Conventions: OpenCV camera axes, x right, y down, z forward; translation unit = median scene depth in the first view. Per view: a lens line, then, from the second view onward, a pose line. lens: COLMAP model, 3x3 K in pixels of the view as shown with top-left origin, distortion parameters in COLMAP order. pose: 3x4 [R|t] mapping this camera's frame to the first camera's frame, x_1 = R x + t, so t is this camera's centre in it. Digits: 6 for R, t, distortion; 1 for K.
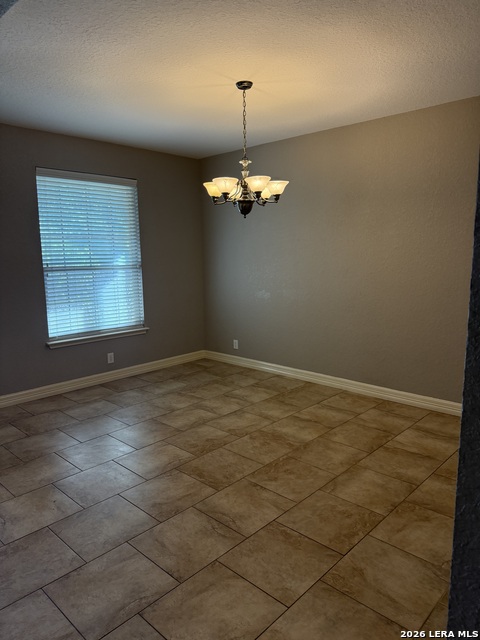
lens RADIAL K [[449.3, 0, 253.6], [0, 449.3, 318.9], [0, 0, 1]] dist [0.134675, -0.177264]
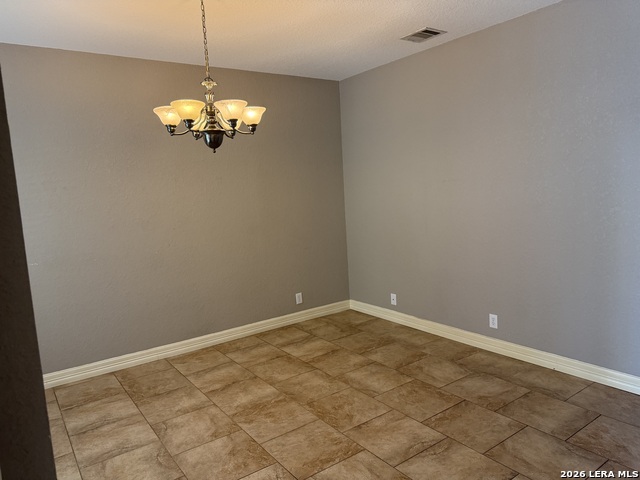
lens RADIAL K [[449.3, 0, 317.8], [0, 449.3, 240.3], [0, 0, 1]] dist [0.134675, -0.177264]
pose [[0.204712, -0.113306, 0.972242, -0.762653], [0.195160, 0.978059, 0.072892, -0.093533], [-0.959169, 0.174821, 0.222333, 0.663963]]
